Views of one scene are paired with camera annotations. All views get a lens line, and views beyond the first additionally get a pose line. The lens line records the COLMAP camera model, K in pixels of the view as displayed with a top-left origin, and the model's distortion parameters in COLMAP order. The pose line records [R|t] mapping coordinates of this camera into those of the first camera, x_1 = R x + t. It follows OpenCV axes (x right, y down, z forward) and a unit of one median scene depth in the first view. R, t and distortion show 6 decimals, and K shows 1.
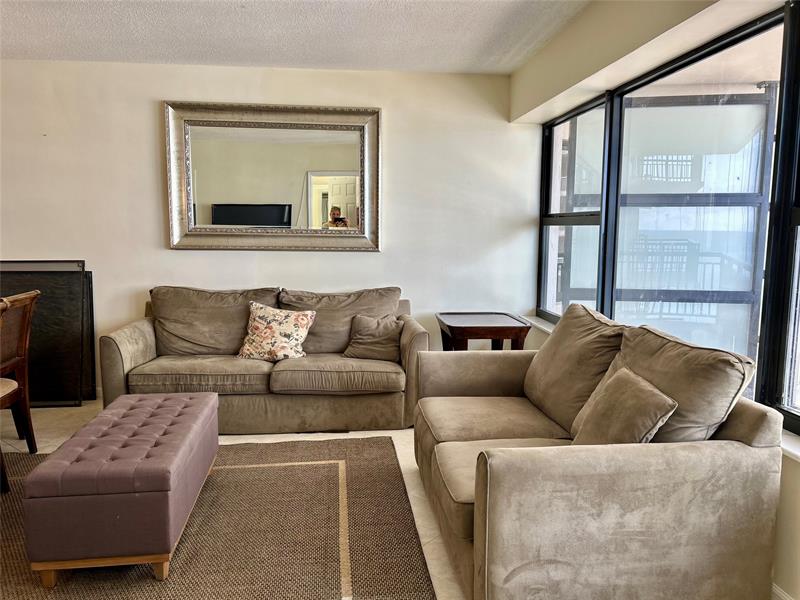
lens RADIAL K [[613.1, 0, 399.6], [0, 613.1, 302.3], [0, 0, 1]] dist [0.031888, -0.011034]
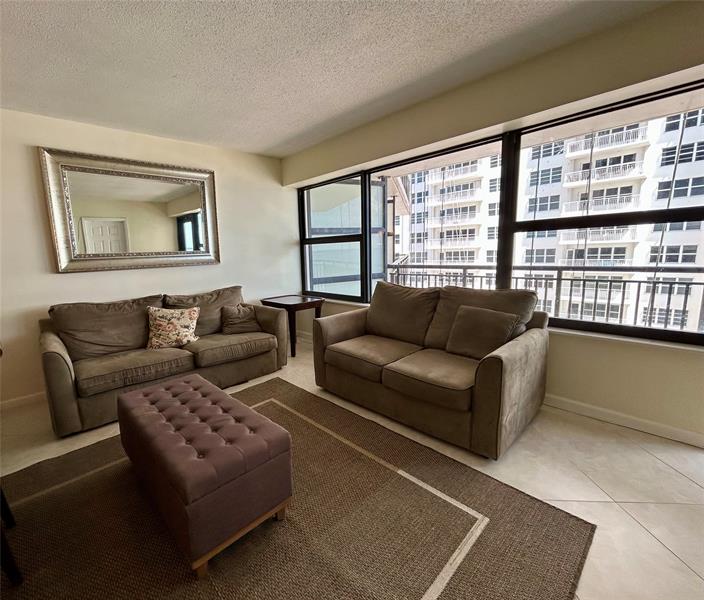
lens RADIAL K [[326.3, 0, 350.8], [0, 326.3, 296.2], [0, 0, 1]] dist [-0.000546, 0.000439]
pose [[0.823357, -0.121384, 0.554391, -0.269677], [0.111434, 0.992421, 0.051794, -0.011377], [-0.556476, 0.019133, 0.830643, 0.164369]]
